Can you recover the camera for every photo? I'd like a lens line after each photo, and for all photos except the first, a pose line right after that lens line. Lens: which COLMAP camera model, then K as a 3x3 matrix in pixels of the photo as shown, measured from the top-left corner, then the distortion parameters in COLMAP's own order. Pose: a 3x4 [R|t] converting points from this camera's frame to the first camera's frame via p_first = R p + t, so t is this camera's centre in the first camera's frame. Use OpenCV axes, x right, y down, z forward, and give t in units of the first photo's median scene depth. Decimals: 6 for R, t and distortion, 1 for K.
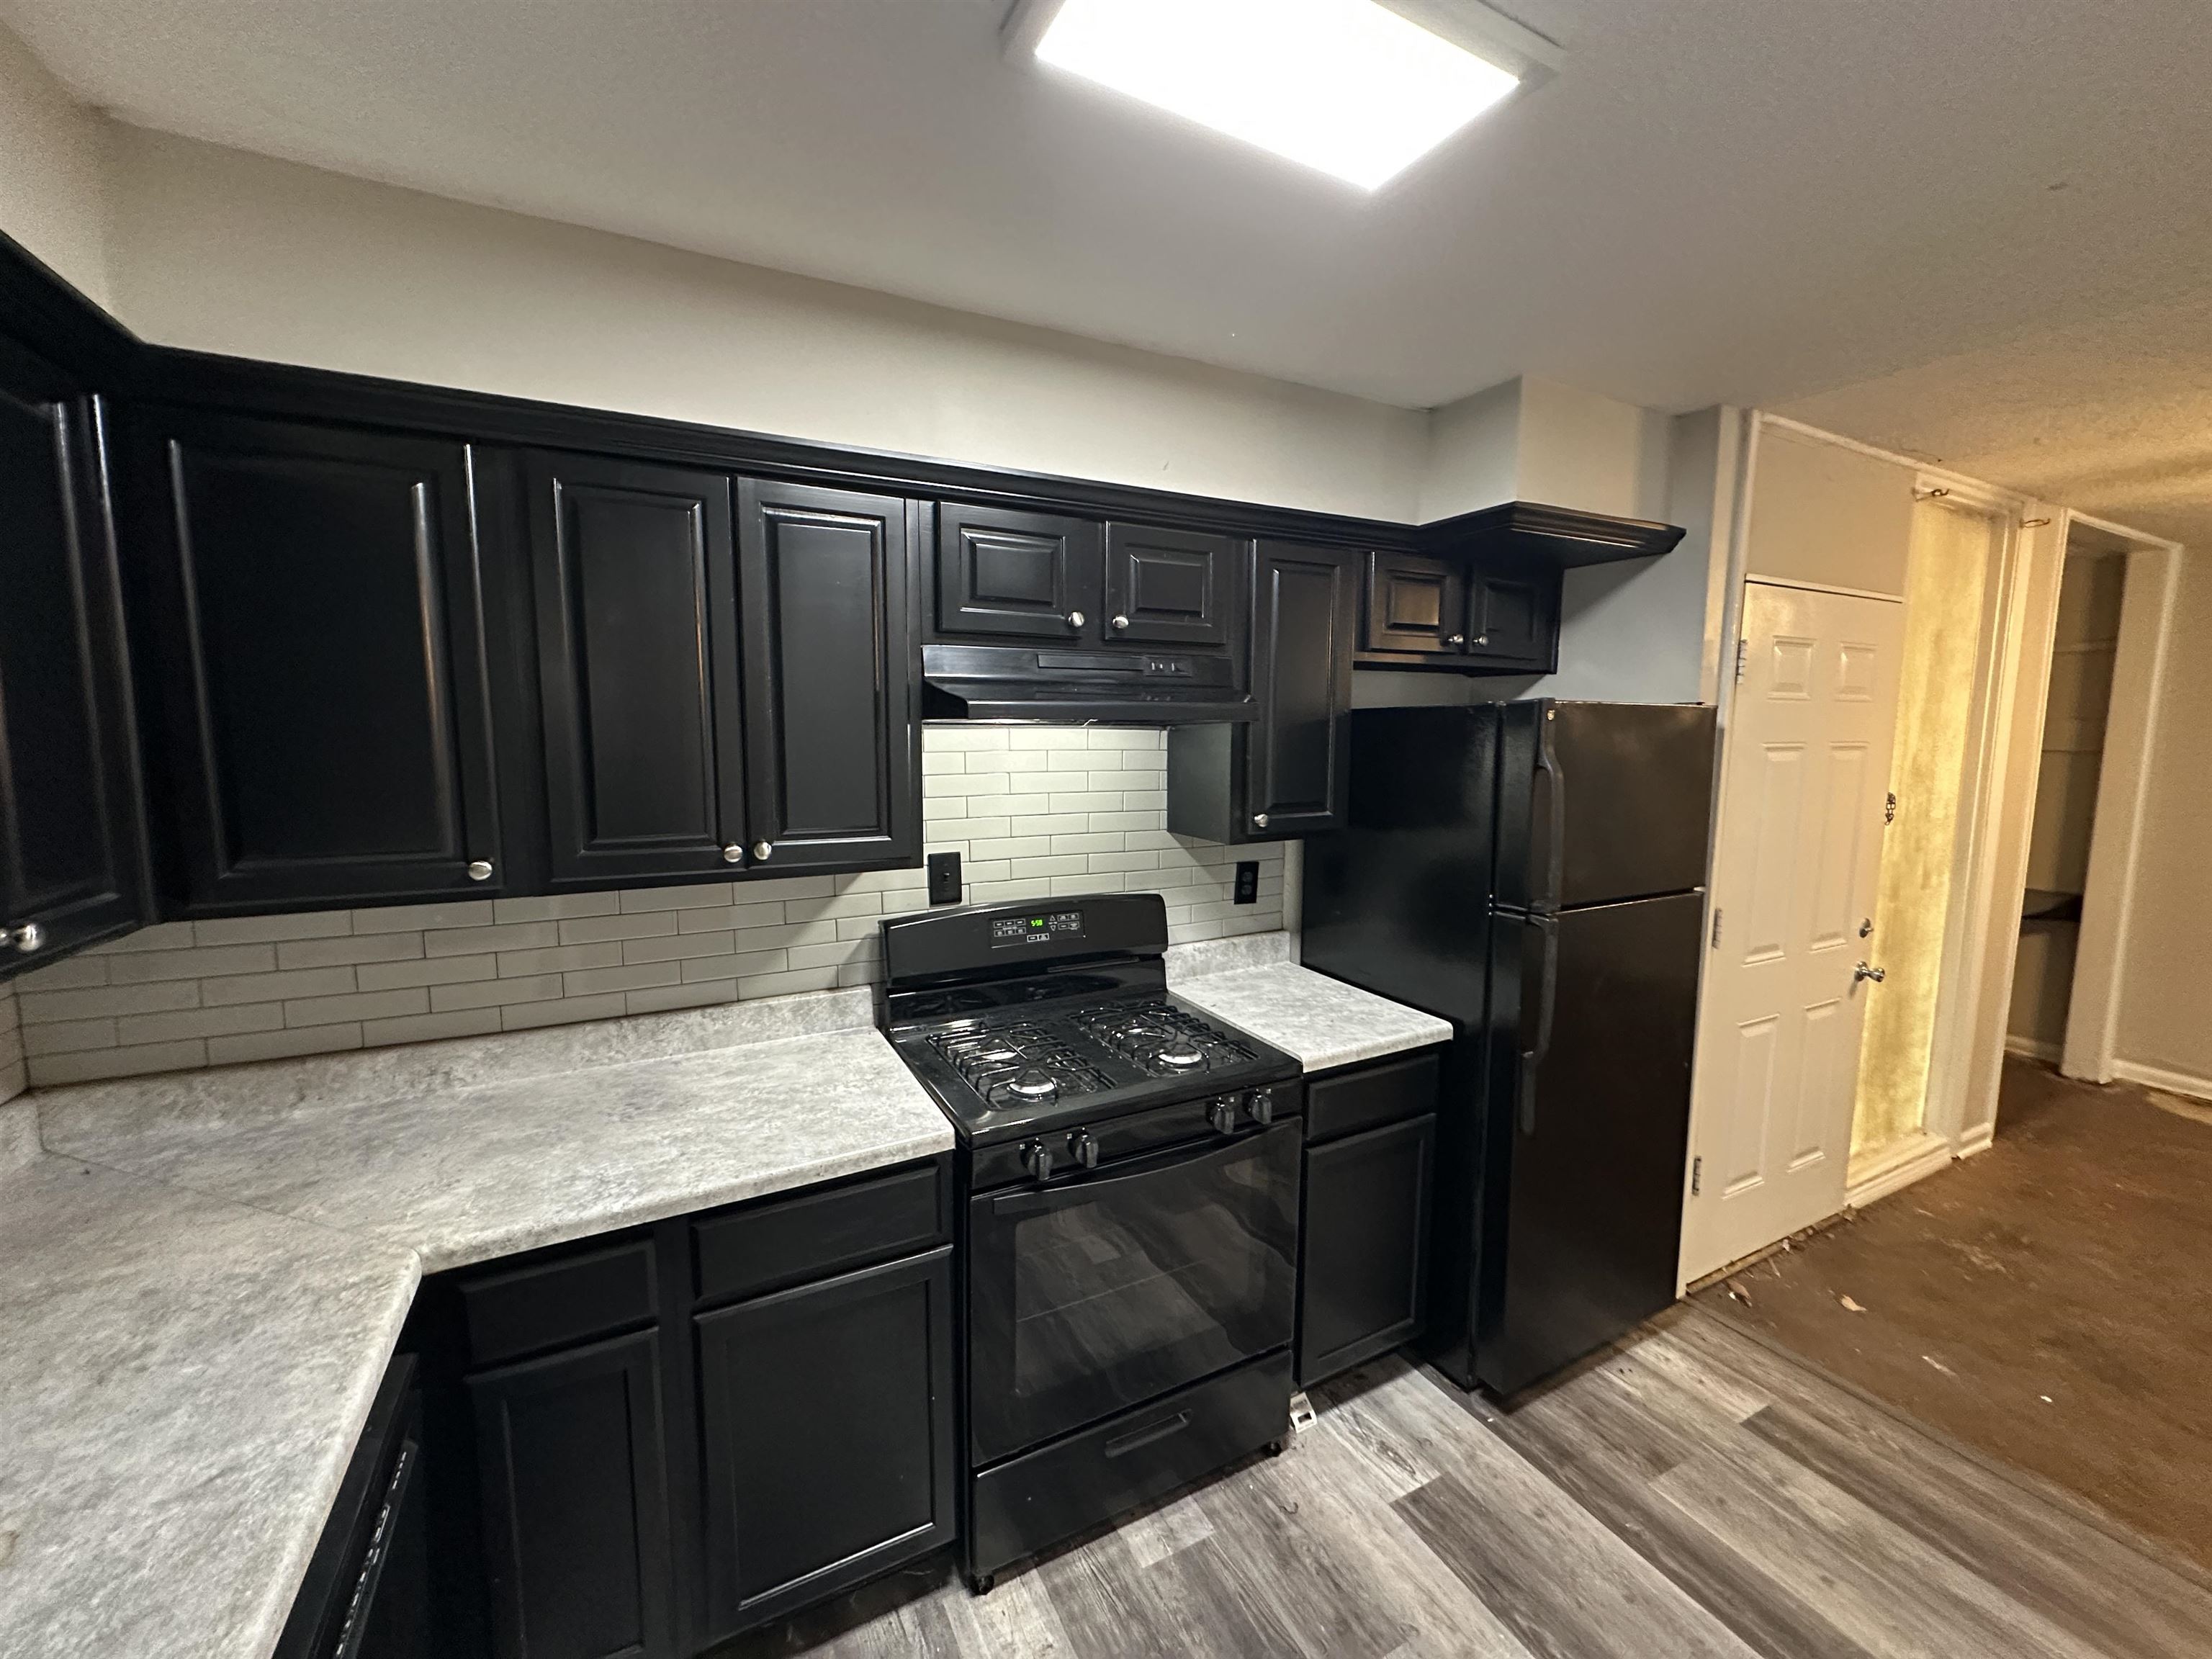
lens RADIAL K [[879.4, 0, 1102.3], [0, 879.4, 829.3], [0, 0, 1]] dist [-0.000512, -0.000233]
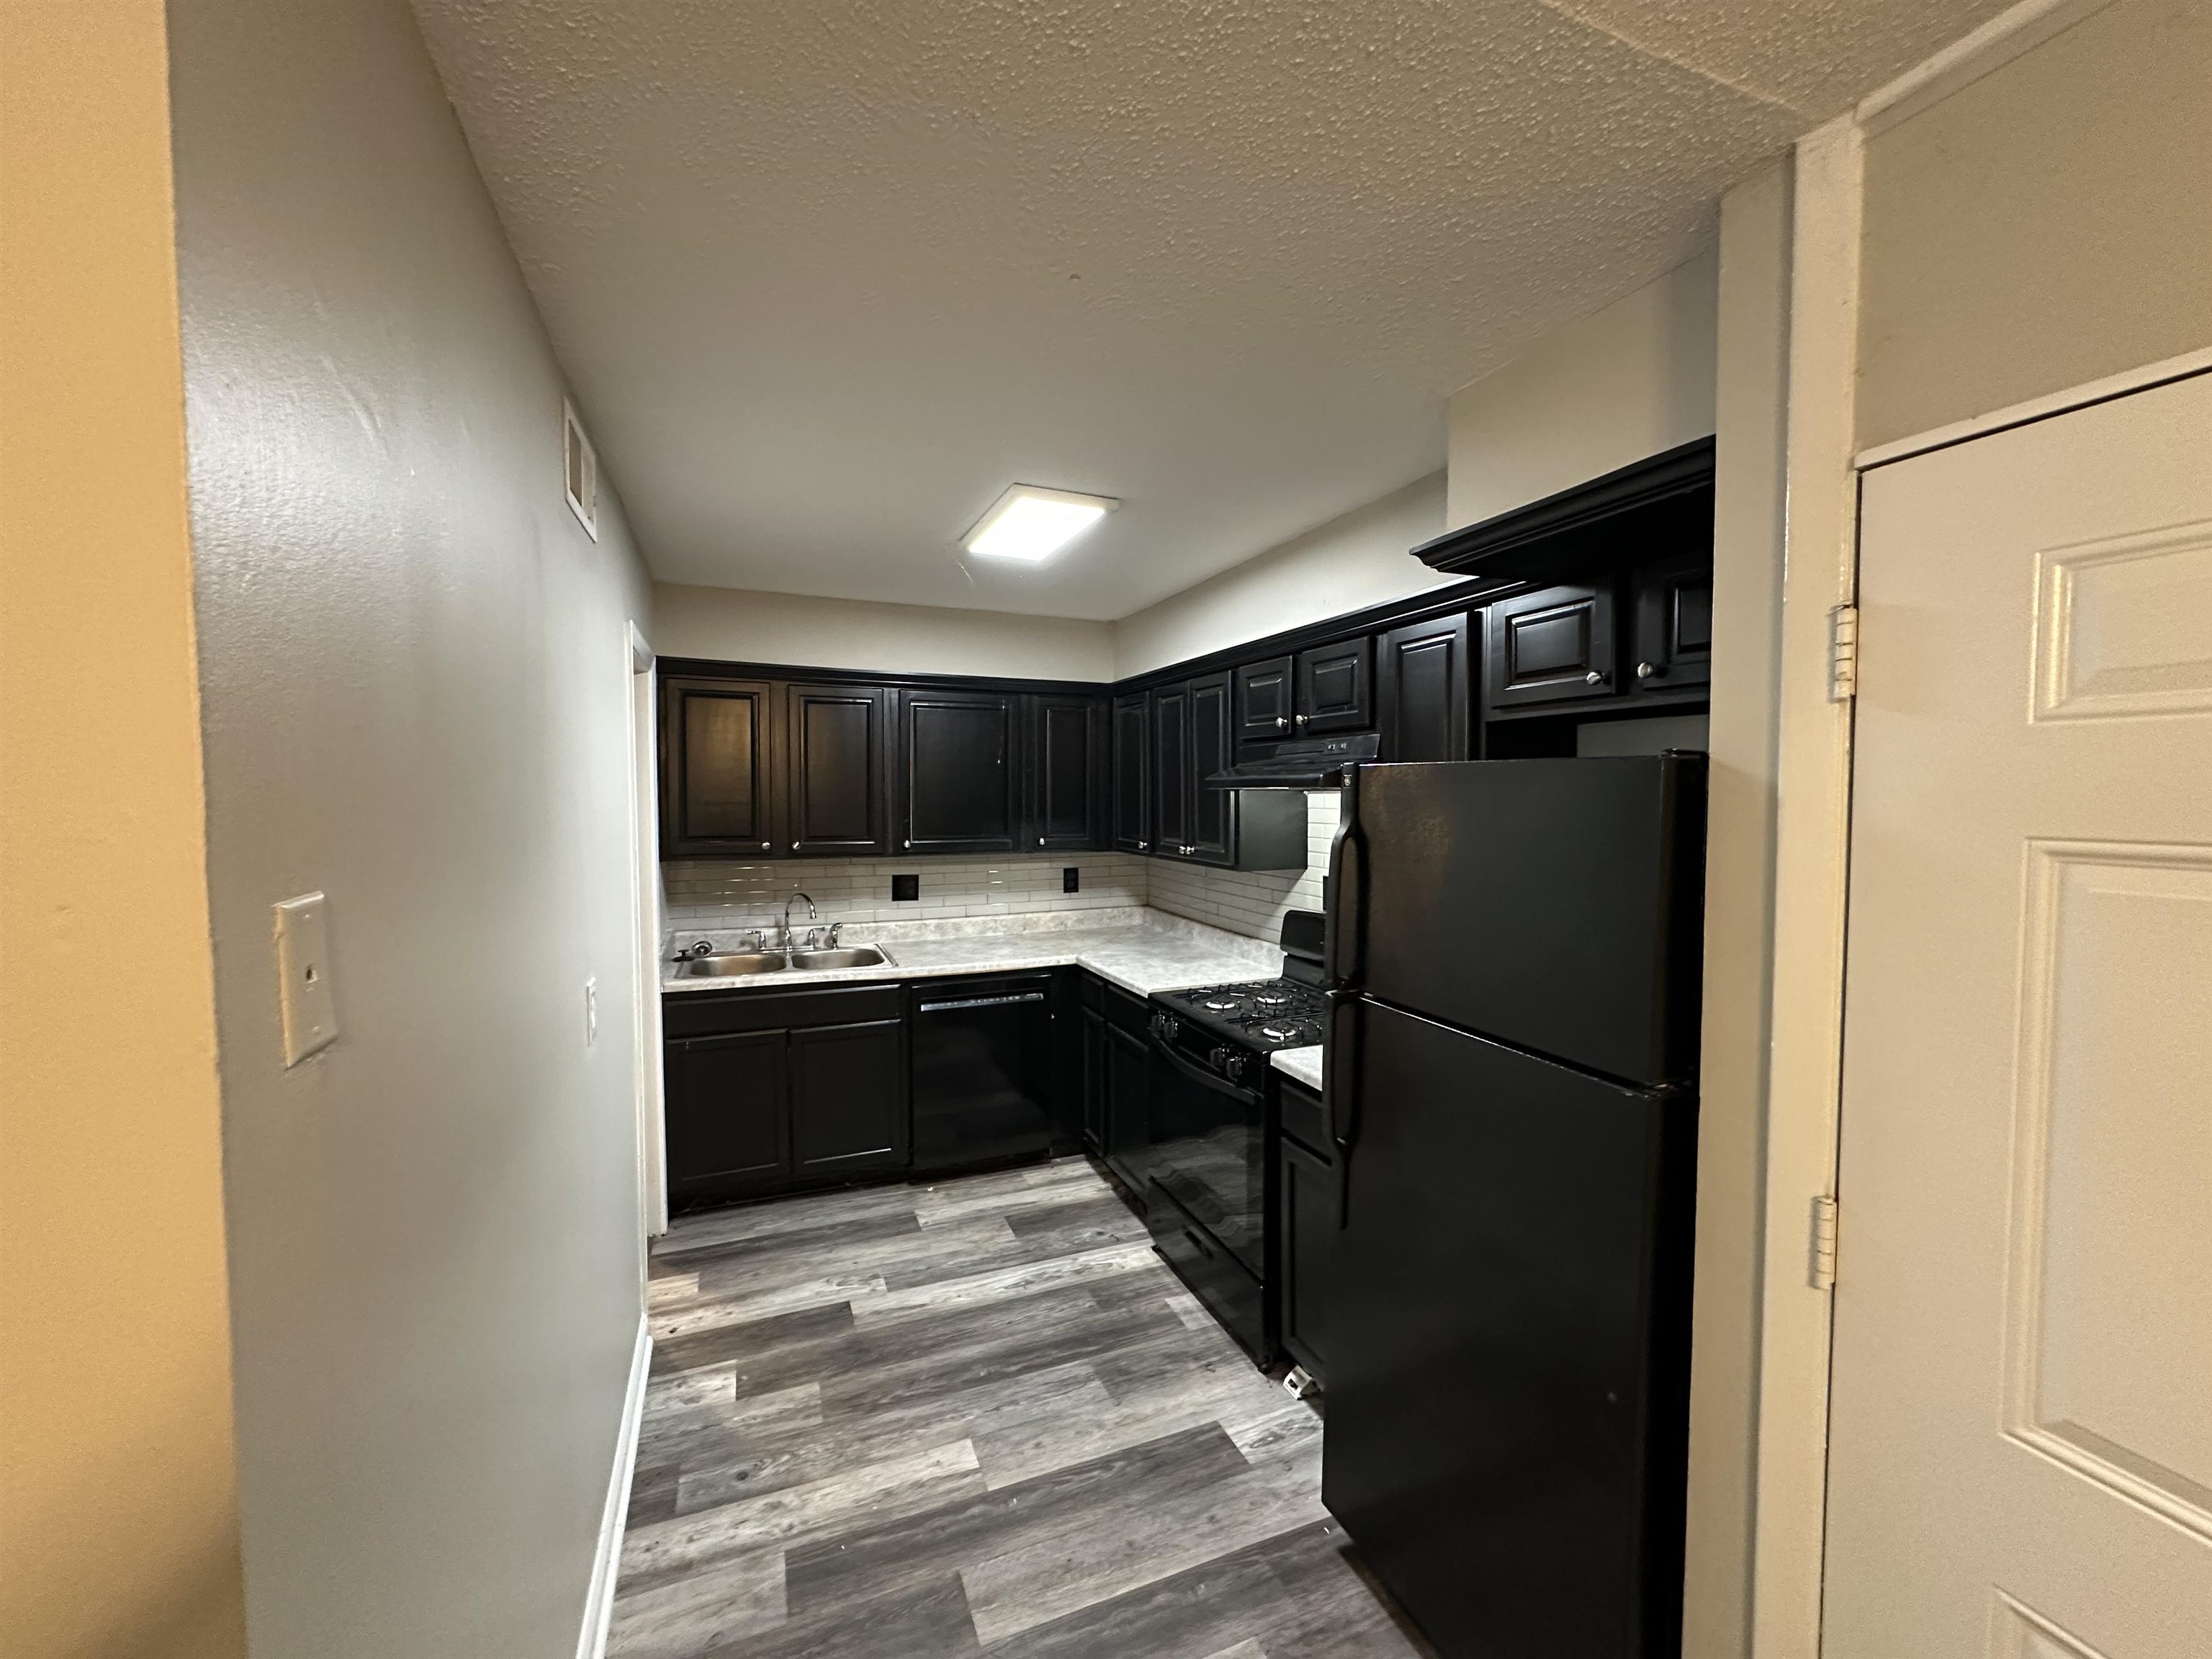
lens RADIAL K [[884.7, 0, 1104.6], [0, 884.7, 829.8], [0, 0, 1]] dist [-0.000826, 0.000157]
pose [[-0.096753, 0.043621, -0.994352, 1.592442], [-0.112772, 0.992125, 0.054497, -0.106481], [0.988899, 0.117408, -0.091072, 0.891255]]
